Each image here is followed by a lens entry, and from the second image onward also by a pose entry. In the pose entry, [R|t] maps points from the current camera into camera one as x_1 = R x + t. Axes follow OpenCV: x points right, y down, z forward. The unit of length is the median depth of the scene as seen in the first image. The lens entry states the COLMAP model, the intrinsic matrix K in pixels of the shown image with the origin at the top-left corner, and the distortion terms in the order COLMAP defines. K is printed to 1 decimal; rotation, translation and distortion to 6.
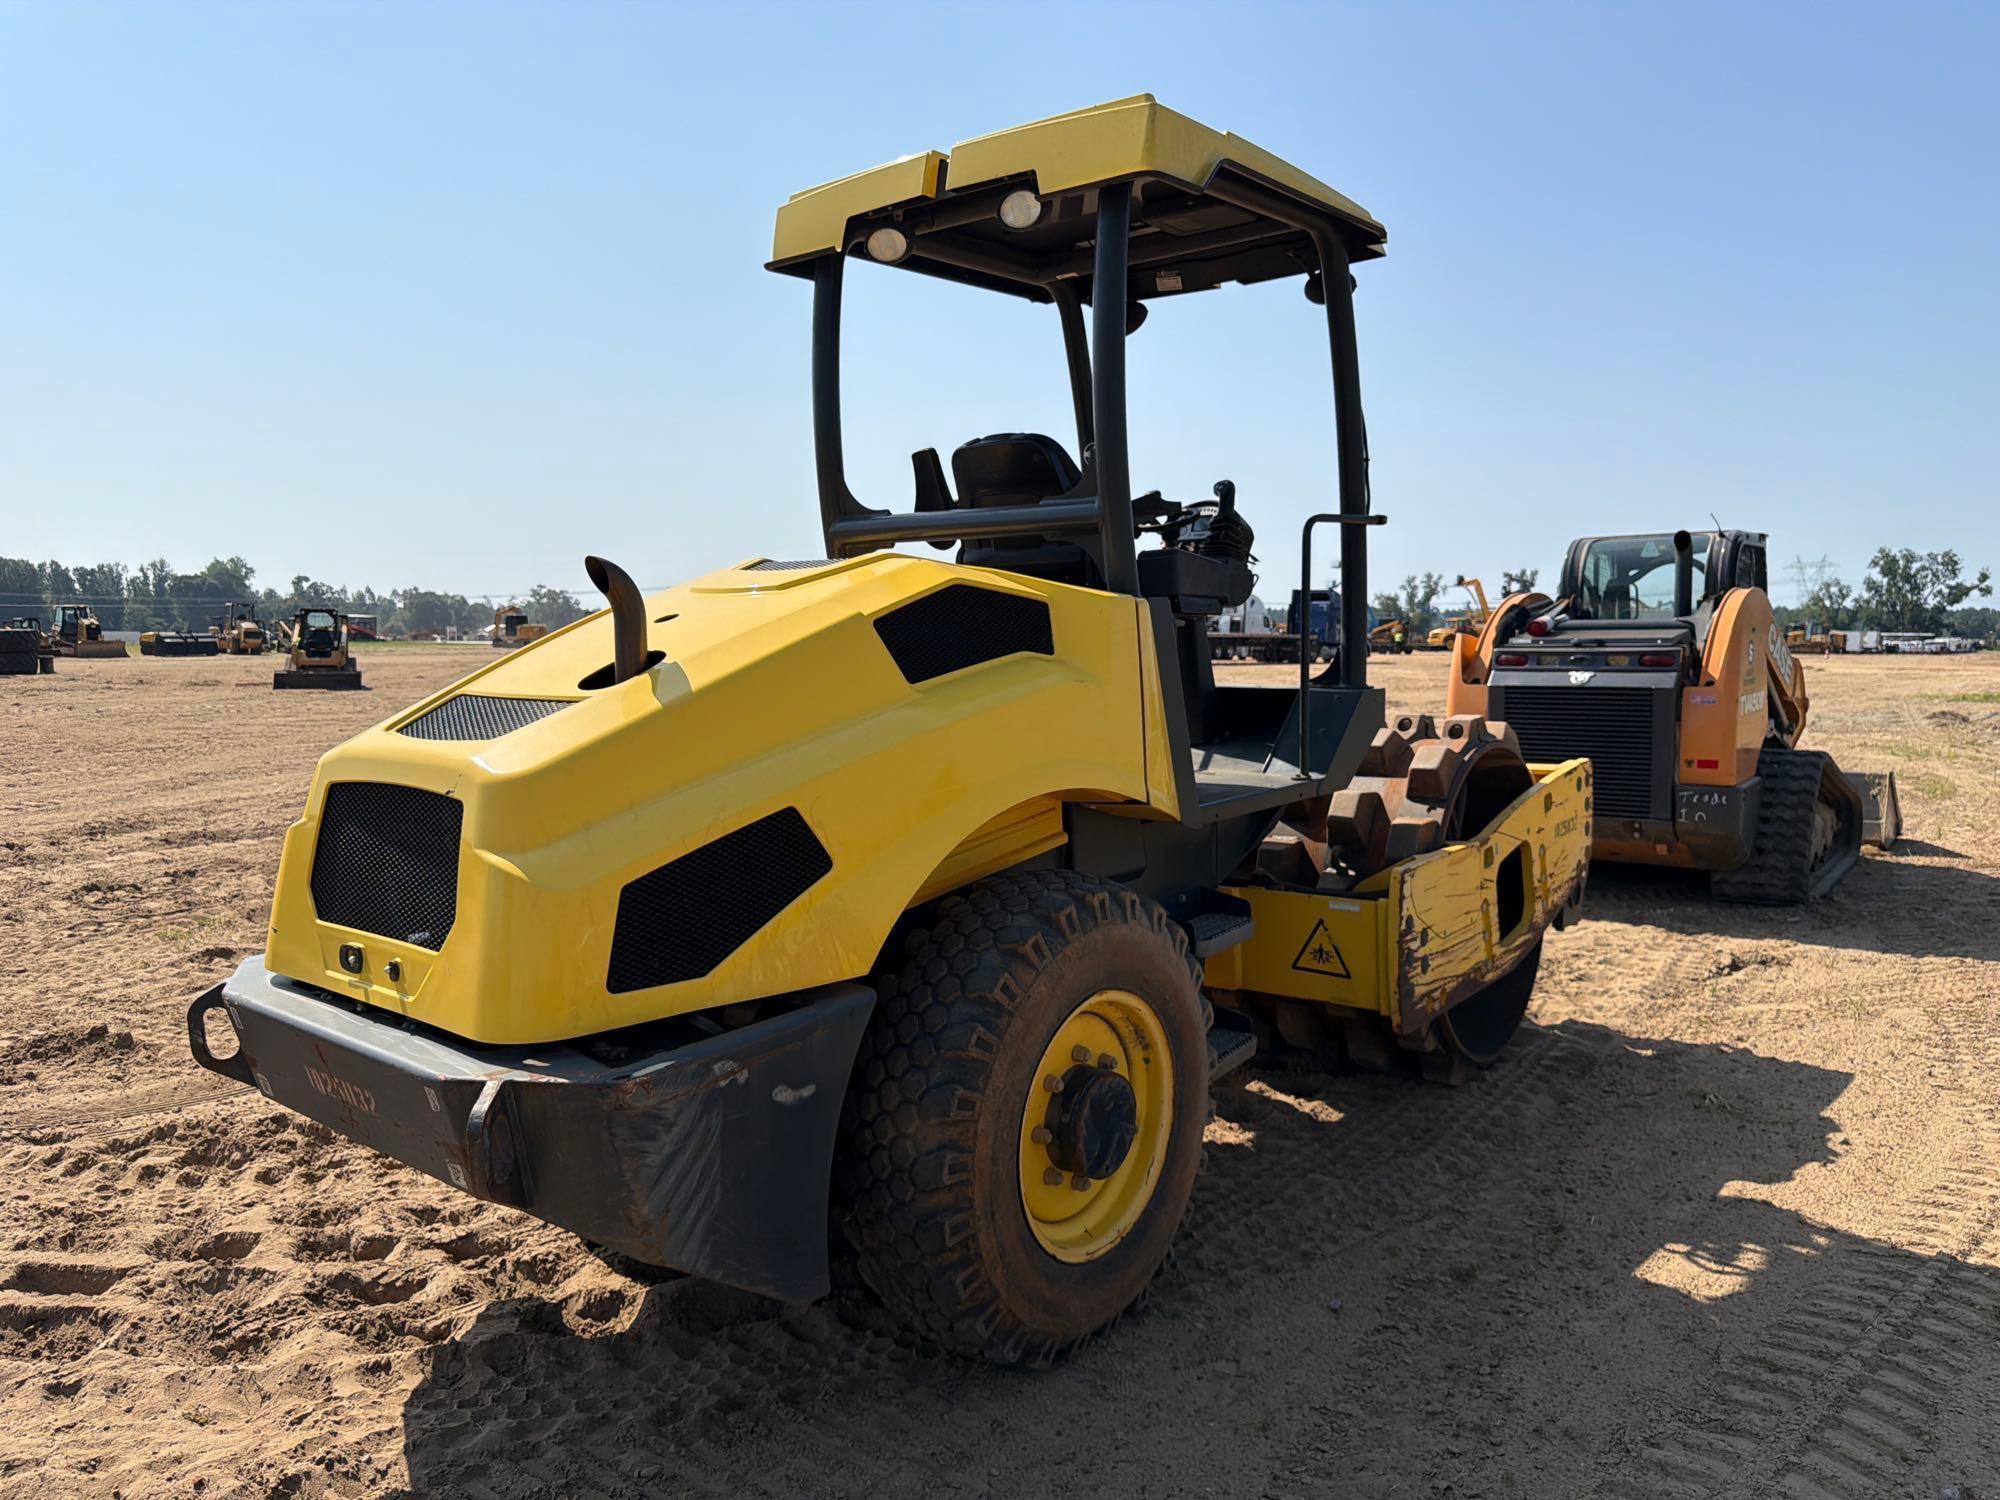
lens RADIAL K [[1415.5, 0, 996.6], [0, 1415.5, 762.7], [0, 0, 1]] dist [0.041295, -0.051096]
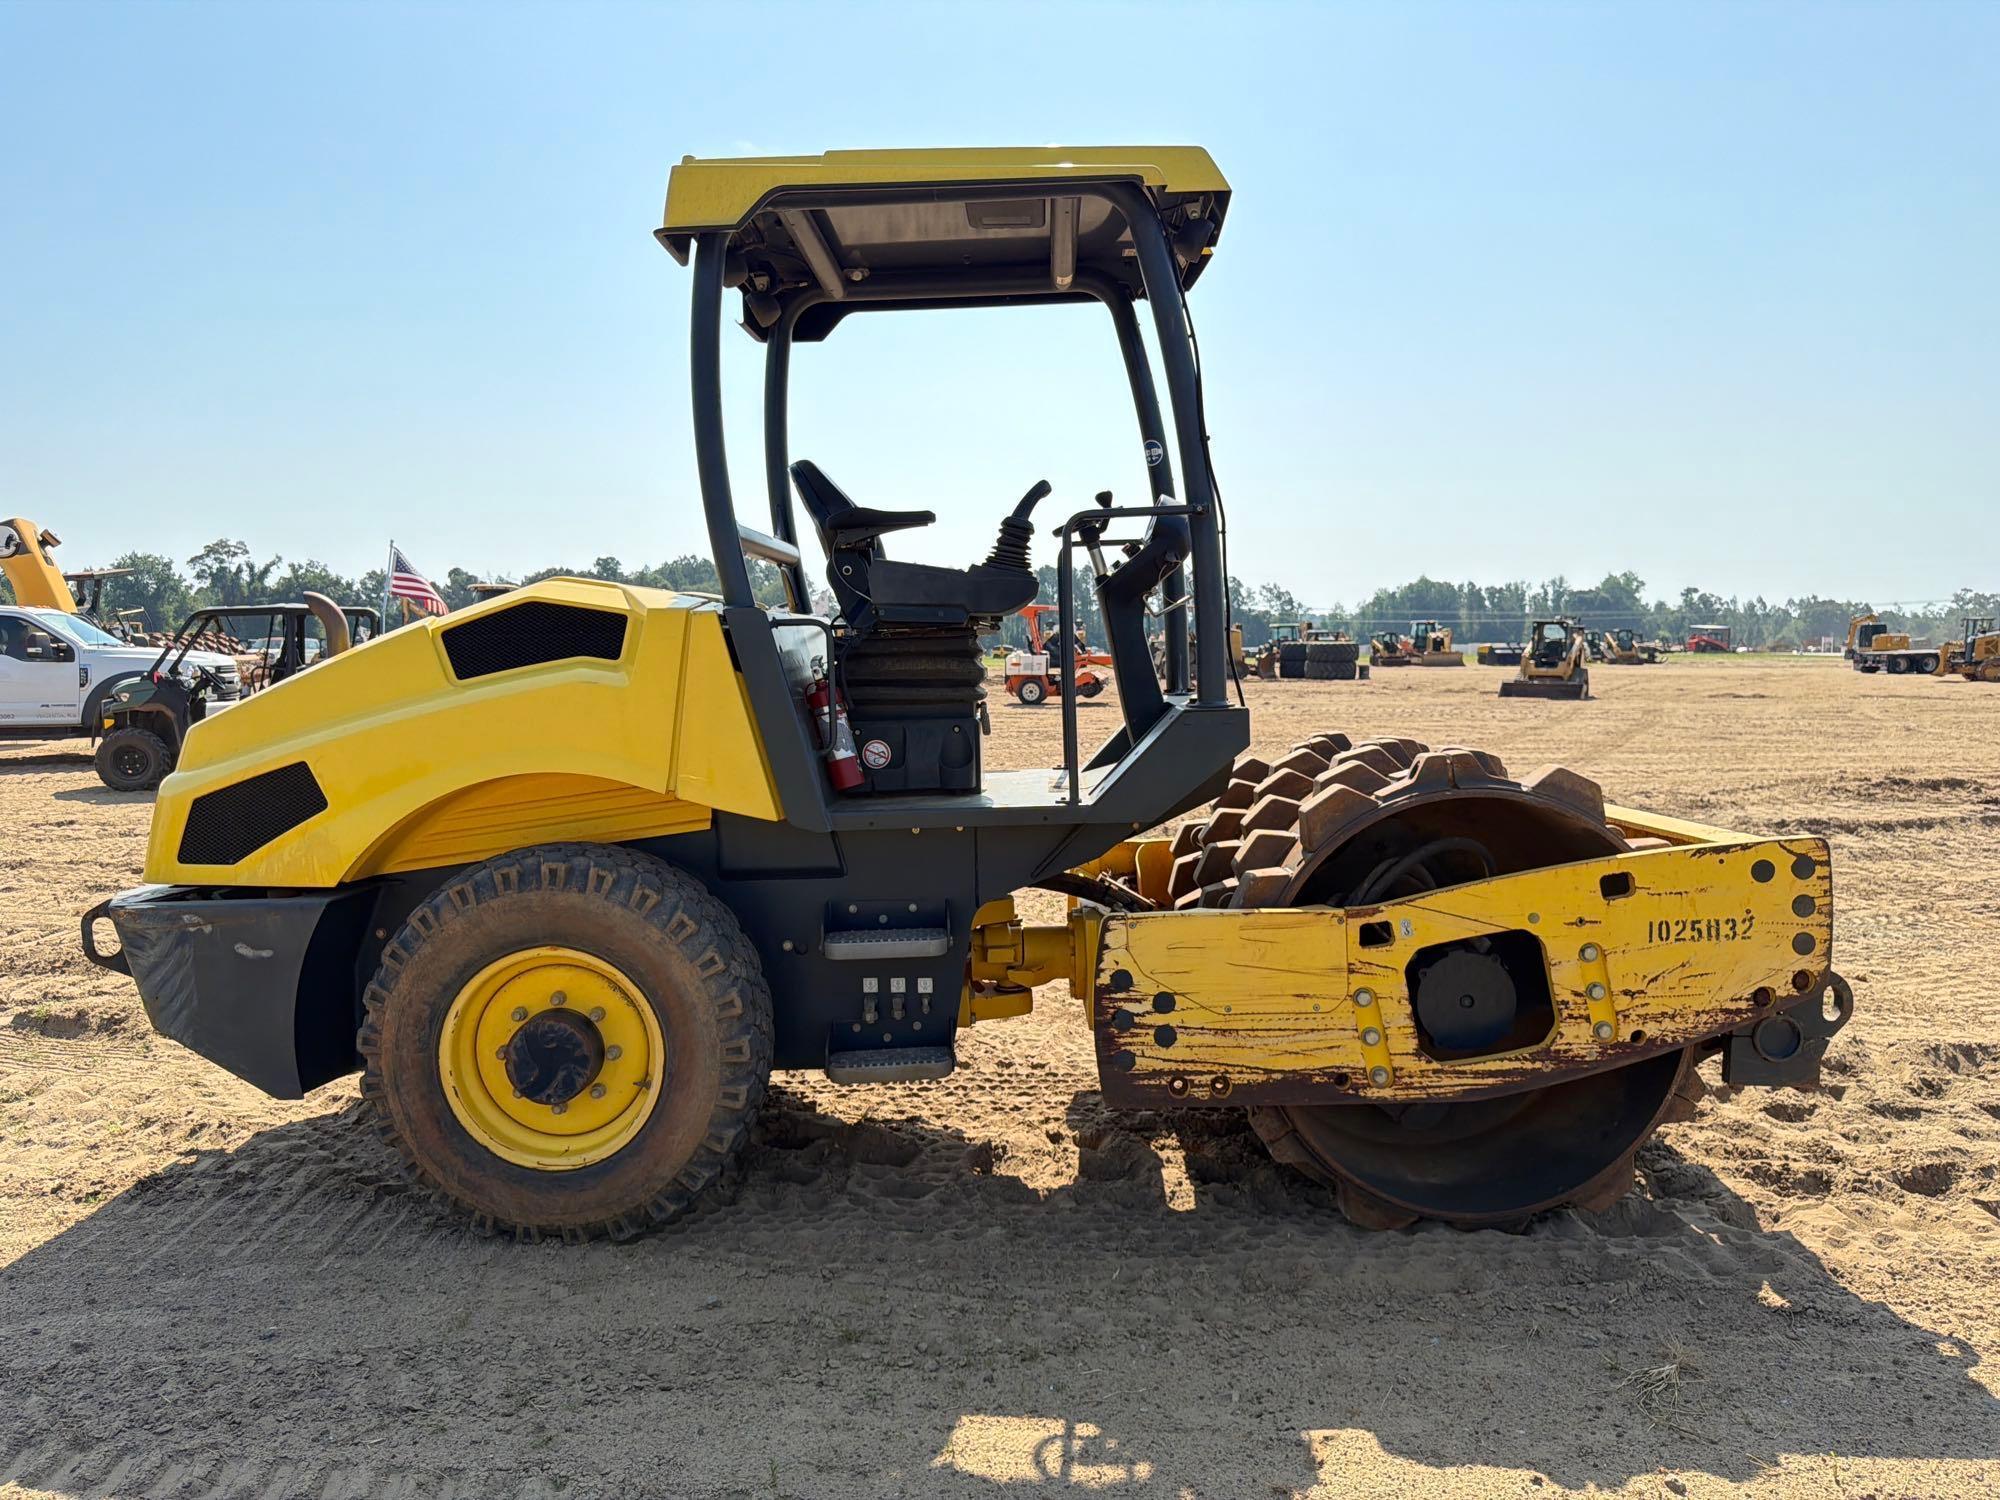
lens RADIAL K [[1413.2, 0, 986.4], [0, 1413.2, 746.3], [0, 0, 1]] dist [0.100285, -0.216080]
pose [[0.620063, 0.054234, -0.782675, 0.805472], [-0.069432, 0.997487, 0.014112, -0.029914], [0.781473, 0.045593, 0.622271, 0.356950]]
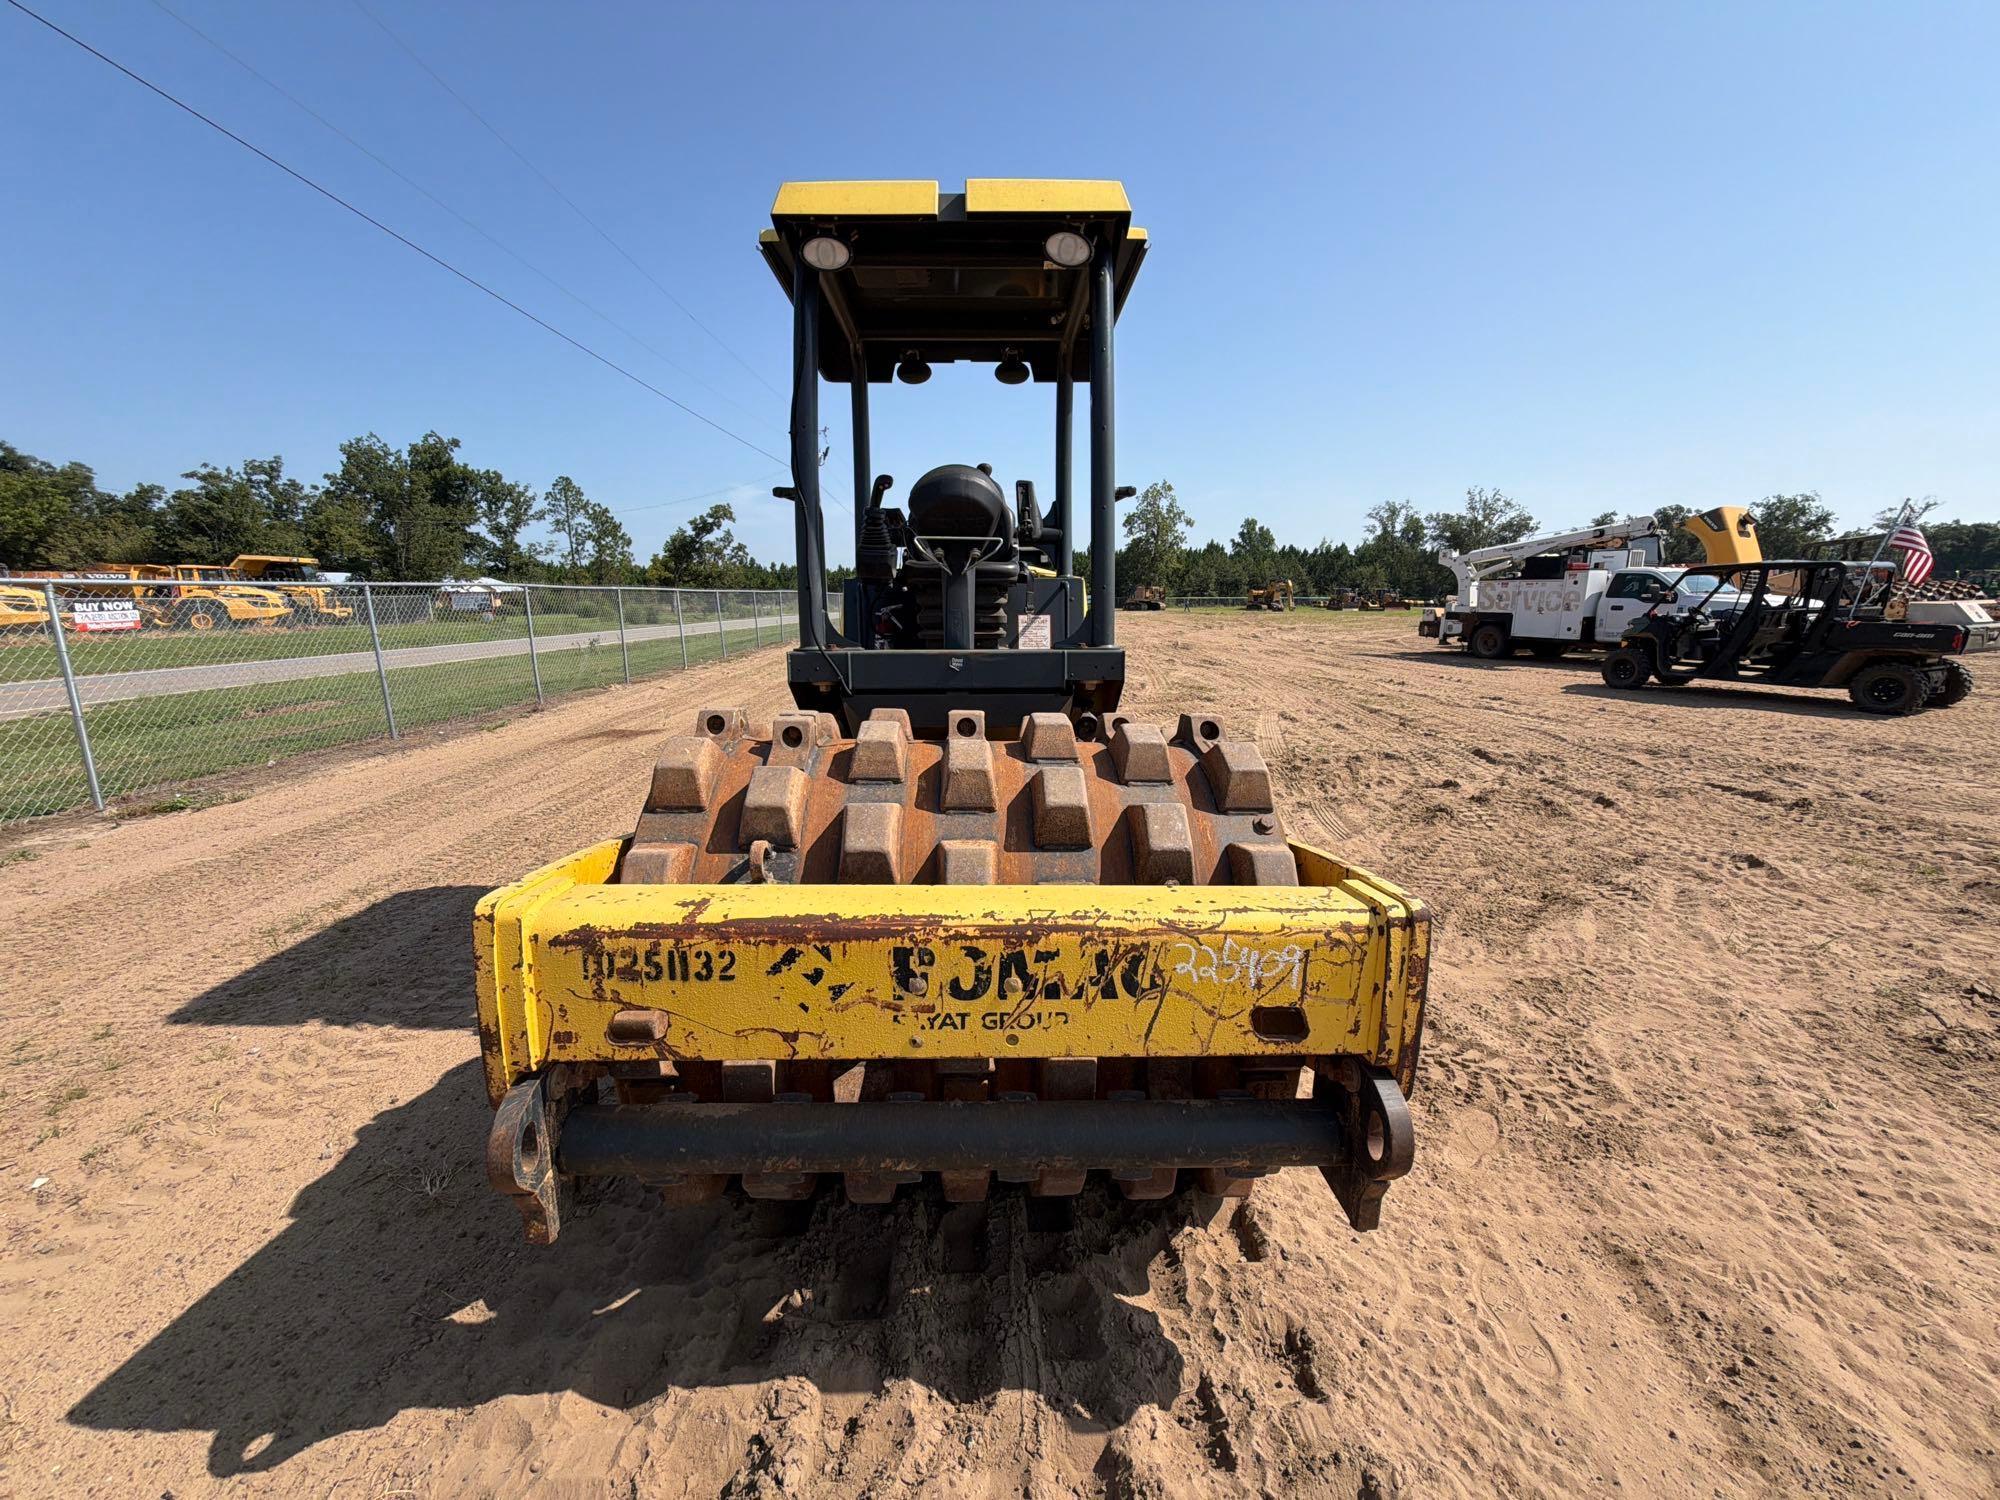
lens RADIAL K [[796.2, 0, 1000.0], [0, 796.2, 750.0], [0, 0, 1]] dist [0.000719, 0.000065]
pose [[-0.754771, 0.128403, -0.643299, 0.530387], [-0.054289, 0.965065, 0.256325, -0.136972], [0.653738, 0.228391, -0.721432, 1.488046]]
